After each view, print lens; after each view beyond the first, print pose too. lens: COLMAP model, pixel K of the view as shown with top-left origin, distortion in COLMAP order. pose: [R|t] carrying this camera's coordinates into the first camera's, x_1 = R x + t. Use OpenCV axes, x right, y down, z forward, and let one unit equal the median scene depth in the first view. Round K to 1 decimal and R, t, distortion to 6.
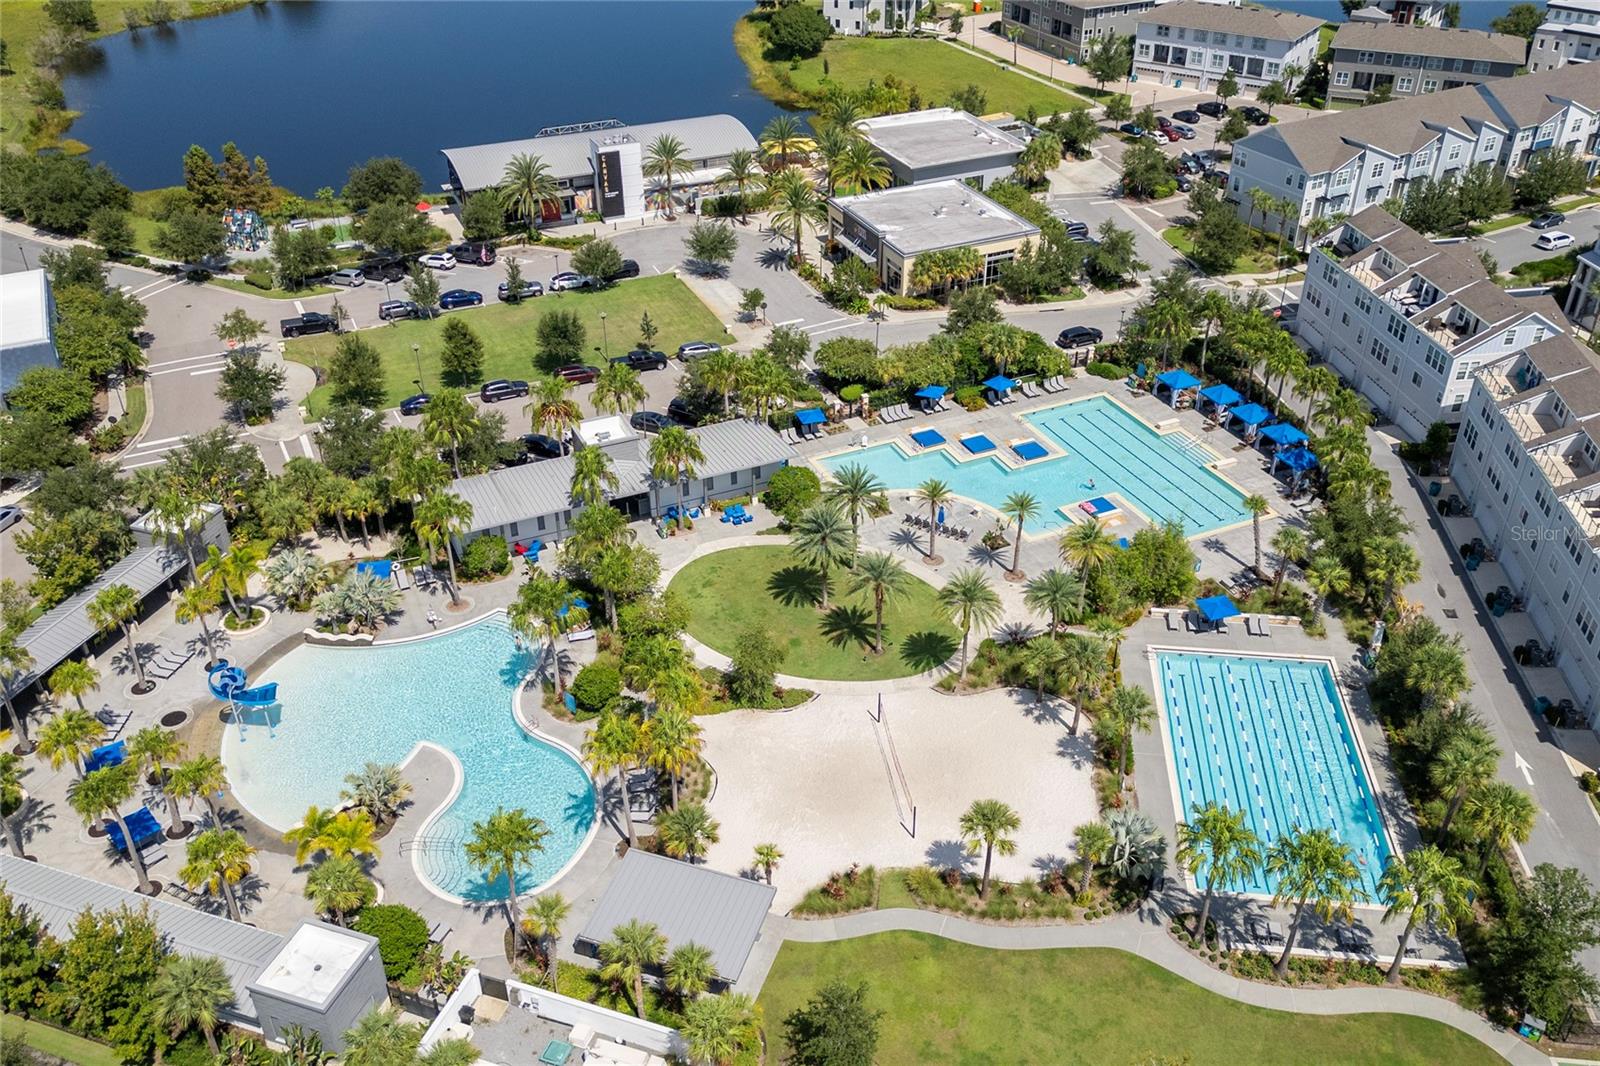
lens RADIAL K [[1338.1, 0, 822.7], [0, 1338.1, 528.5], [0, 0, 1]] dist [0.083807, -0.089132]
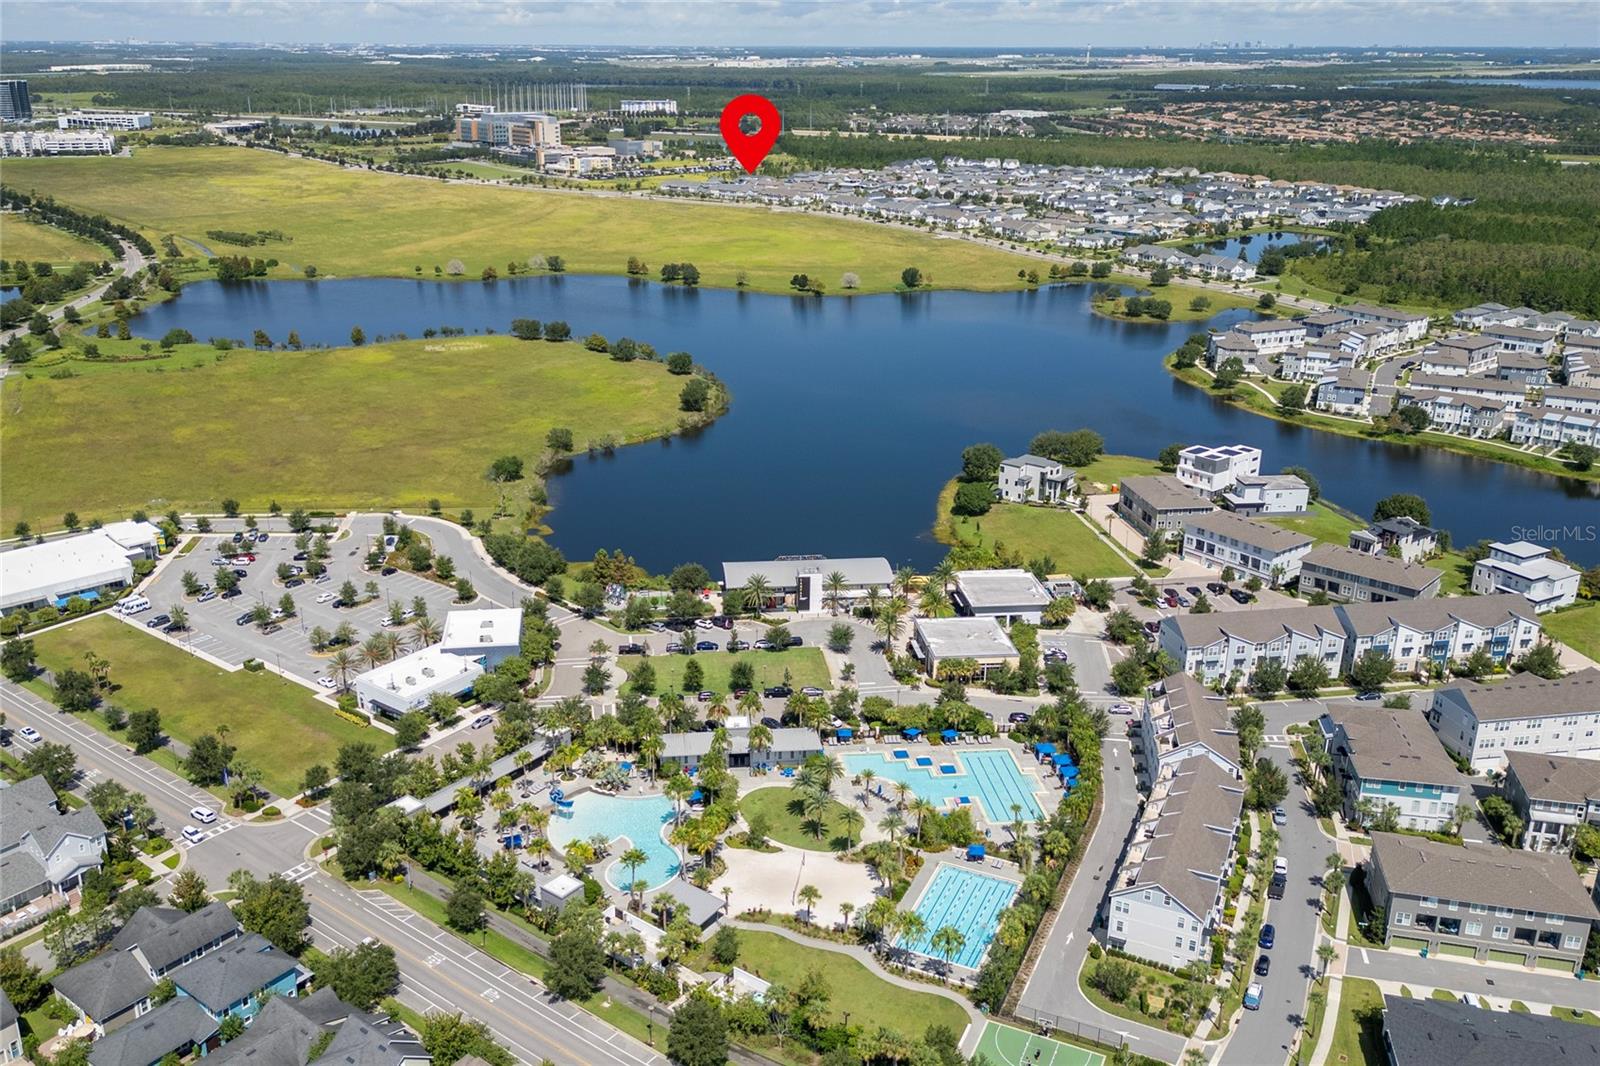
lens RADIAL K [[1351.6, 0, 760.8], [0, 1351.6, 535.5], [0, 0, 1]] dist [0.112368, -0.174242]
pose [[0.943210, 0.117090, -0.310877, 0.410994], [-0.185437, 0.962030, -0.200277, 0.053103], [0.275623, 0.246551, 0.929110, -0.864268]]
